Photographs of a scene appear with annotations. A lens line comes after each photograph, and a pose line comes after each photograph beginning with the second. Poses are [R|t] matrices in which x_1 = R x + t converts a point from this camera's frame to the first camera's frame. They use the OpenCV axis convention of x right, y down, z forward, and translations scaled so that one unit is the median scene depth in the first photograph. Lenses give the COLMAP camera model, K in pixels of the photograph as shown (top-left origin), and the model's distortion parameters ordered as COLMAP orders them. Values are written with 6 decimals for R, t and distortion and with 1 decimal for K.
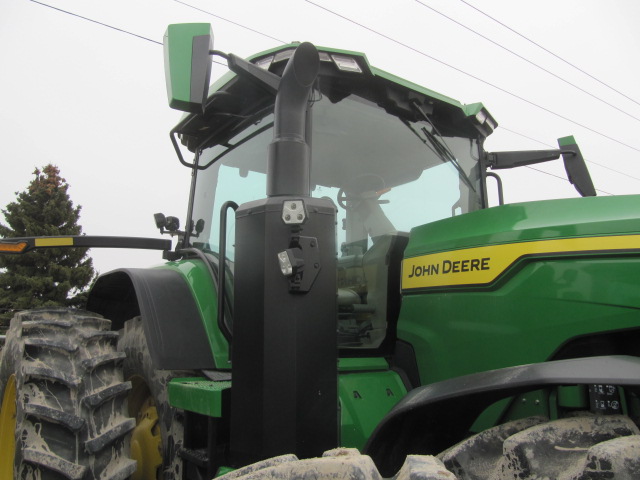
lens RADIAL K [[532.5, 0, 318.3], [0, 532.5, 235.4], [0, 0, 1]] dist [-0.036135, 0.001666]
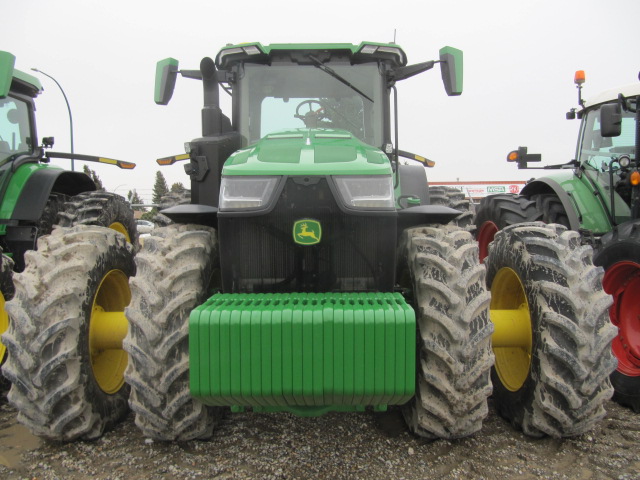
lens RADIAL K [[532.5, 0, 320.1], [0, 532.5, 240.4], [0, 0, 1]] dist [-0.036135, 0.001666]
pose [[0.809957, 0.023927, -0.586001, 1.168234], [0.126037, 0.968722, 0.213759, -0.047930], [0.572787, -0.246993, 0.781607, -0.384707]]
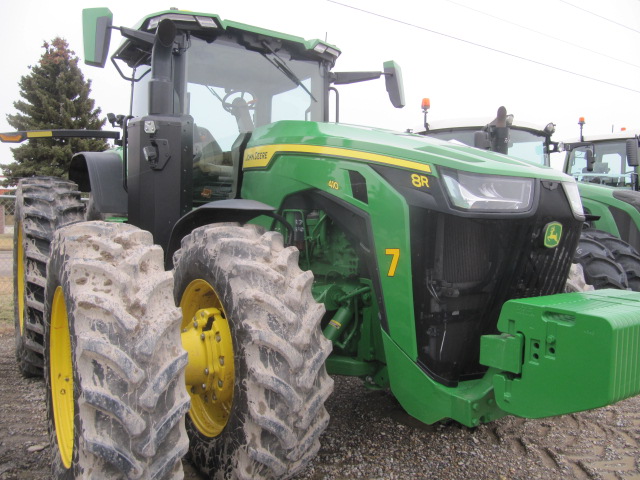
lens RADIAL K [[532.5, 0, 319.0], [0, 532.5, 239.9], [0, 0, 1]] dist [-0.036135, 0.001666]
pose [[0.999039, 0.023241, -0.037158, 0.403870], [-0.013522, 0.969910, 0.243086, -0.076729], [0.041690, -0.242350, 0.969293, -0.566215]]
